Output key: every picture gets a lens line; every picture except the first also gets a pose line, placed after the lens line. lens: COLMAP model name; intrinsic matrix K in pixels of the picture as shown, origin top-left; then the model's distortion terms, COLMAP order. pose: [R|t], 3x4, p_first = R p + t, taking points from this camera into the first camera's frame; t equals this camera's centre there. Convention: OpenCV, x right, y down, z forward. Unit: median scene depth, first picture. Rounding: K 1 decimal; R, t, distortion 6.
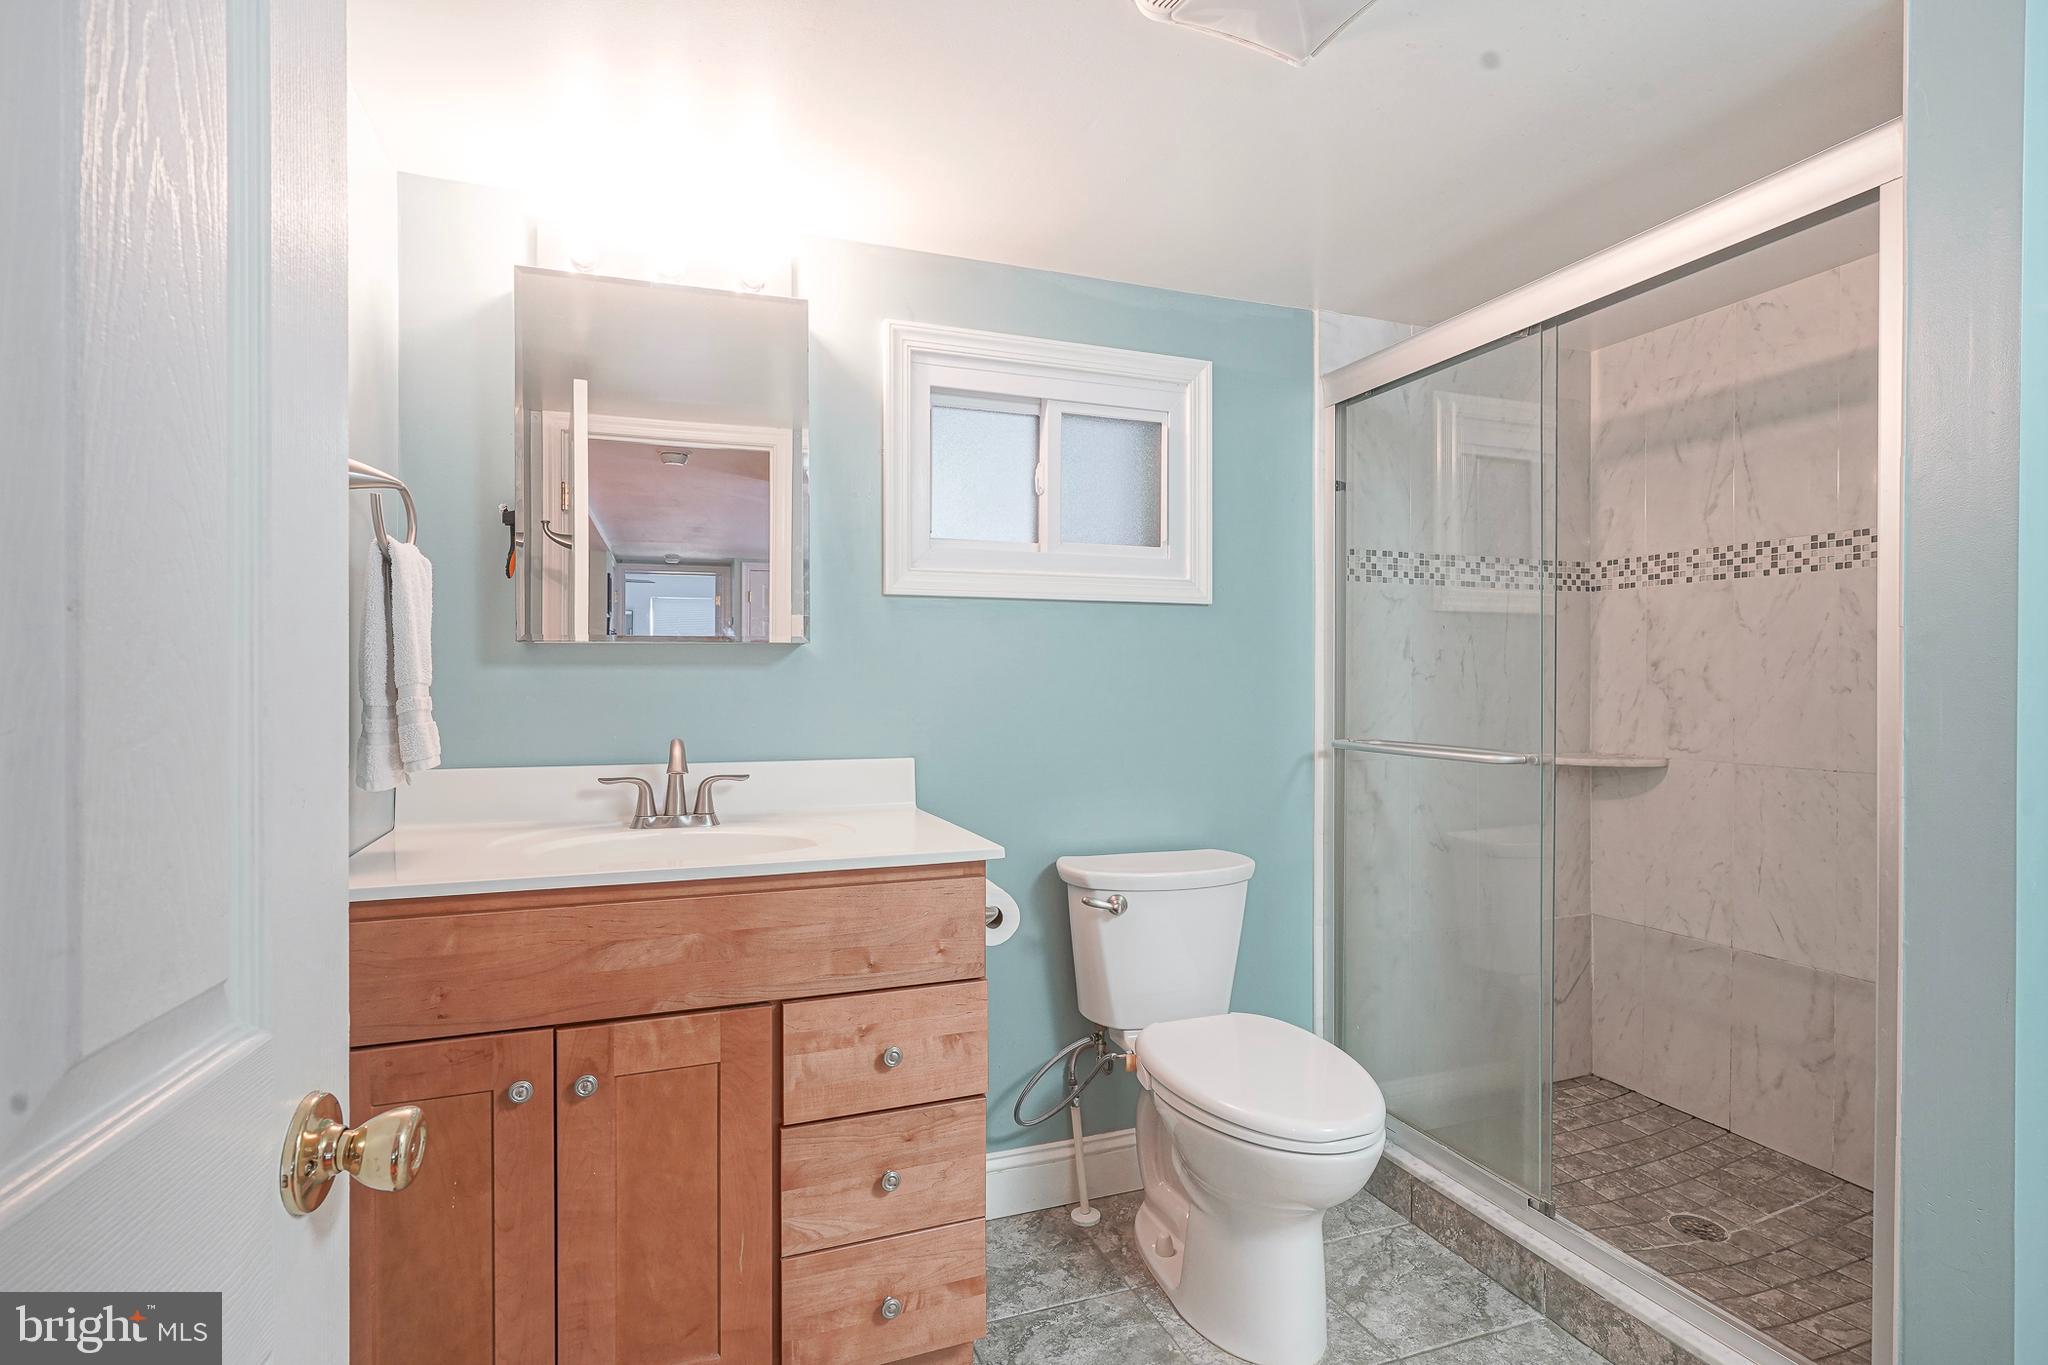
lens RADIAL K [[1015.2, 0, 1023.0], [0, 1015.2, 683.9], [0, 0, 1]] dist [-0.002526, 0.003451]
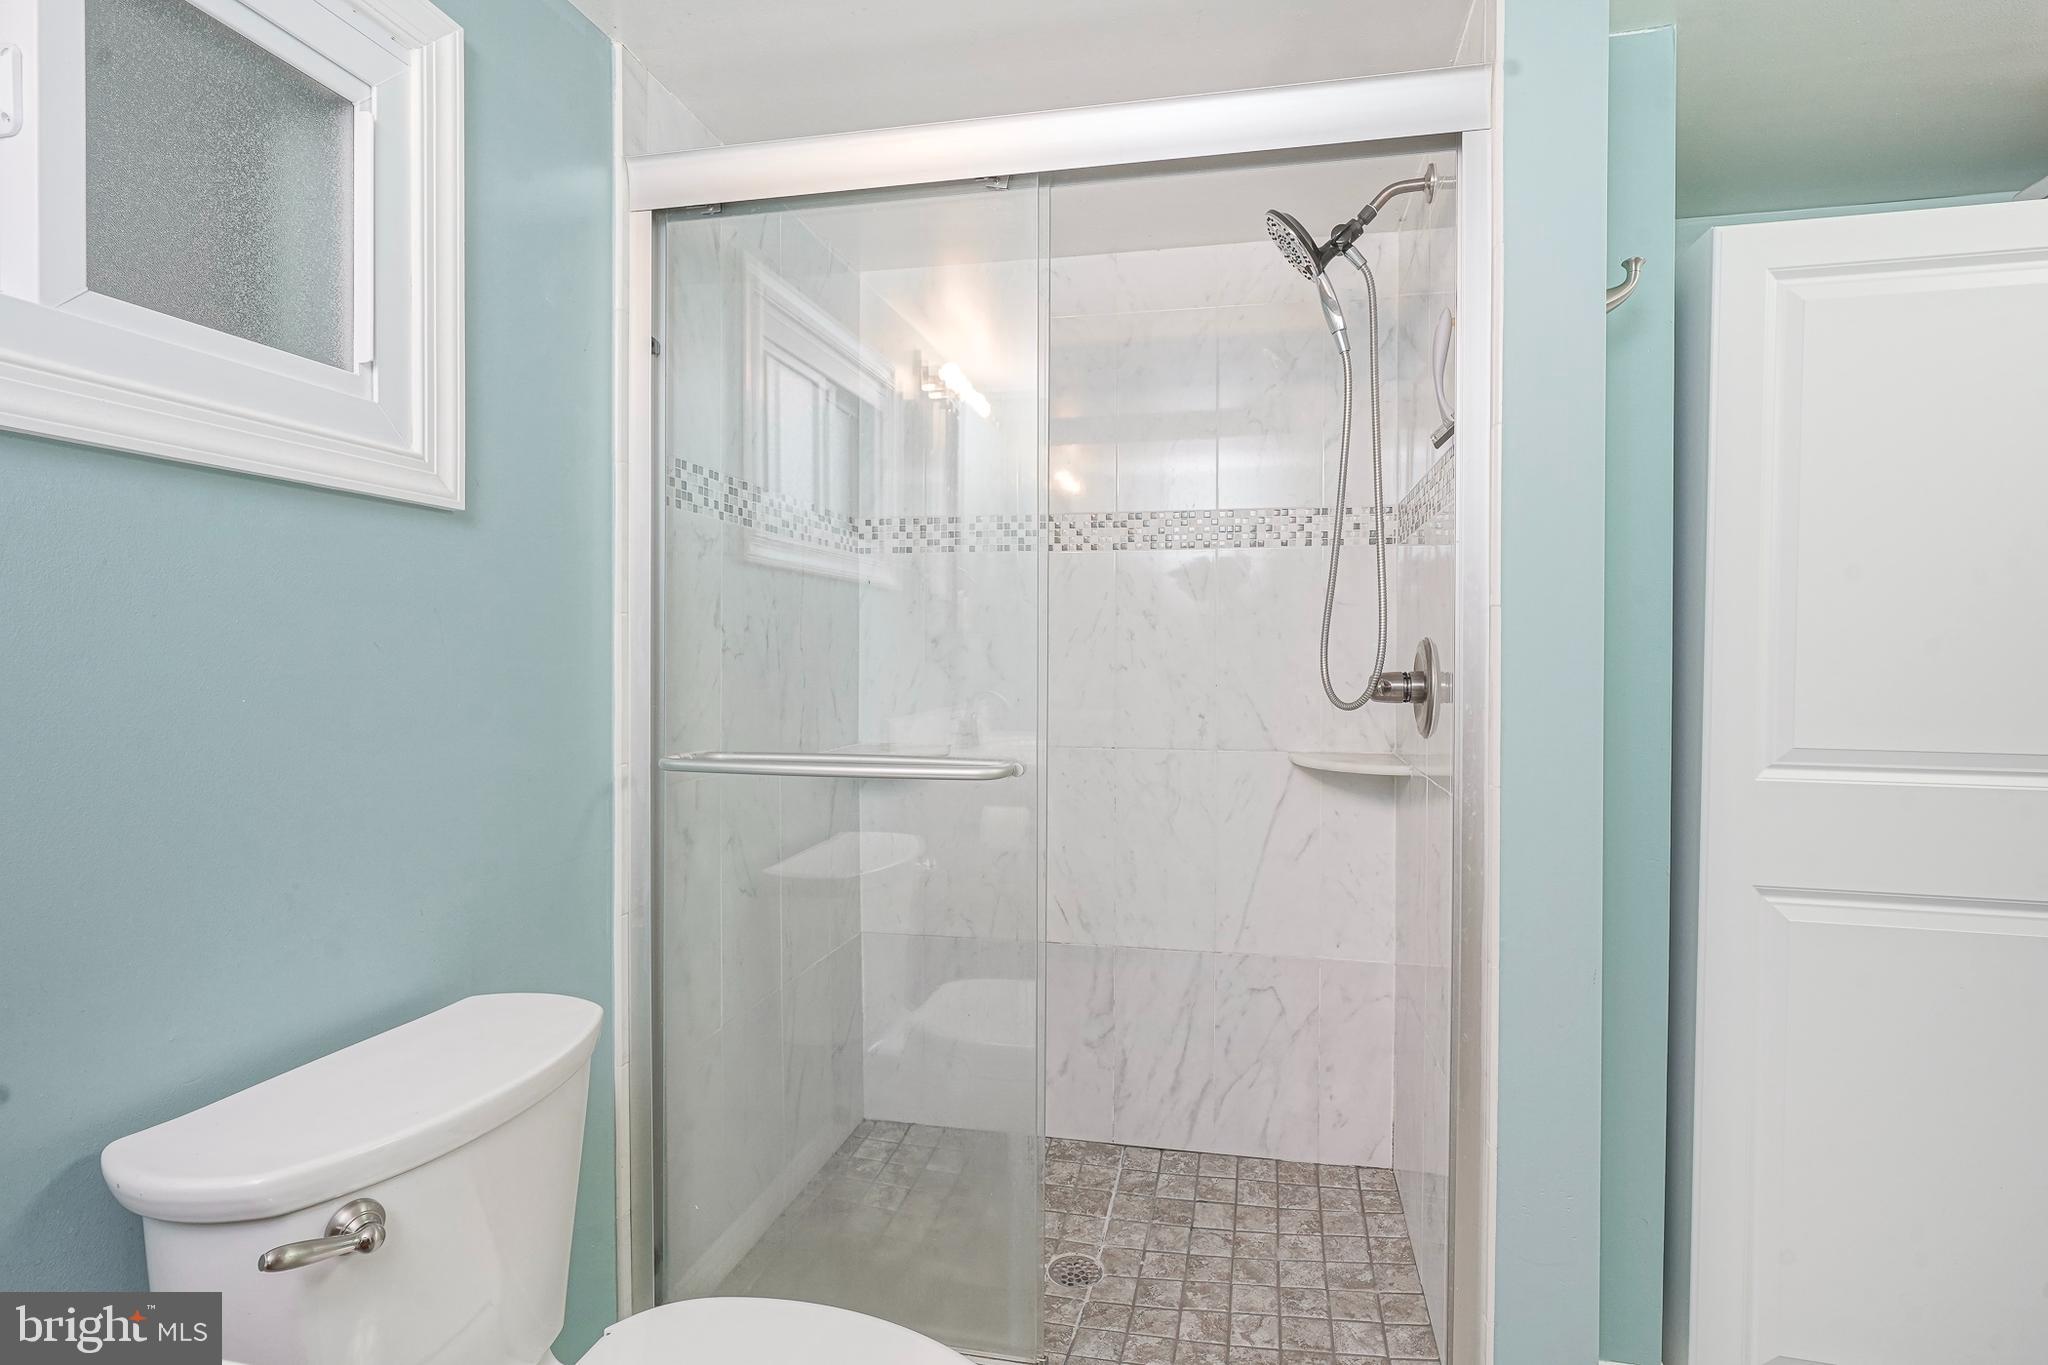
lens RADIAL K [[1015.2, 0, 1066.2], [0, 1015.2, 664.3], [0, 0, 1]] dist [-0.002526, 0.003451]
pose [[0.525472, -0.007490, 0.850778, -0.081974], [-0.000143, 0.999960, 0.008891, -0.006707], [-0.850811, -0.004794, 0.525450, 0.455004]]
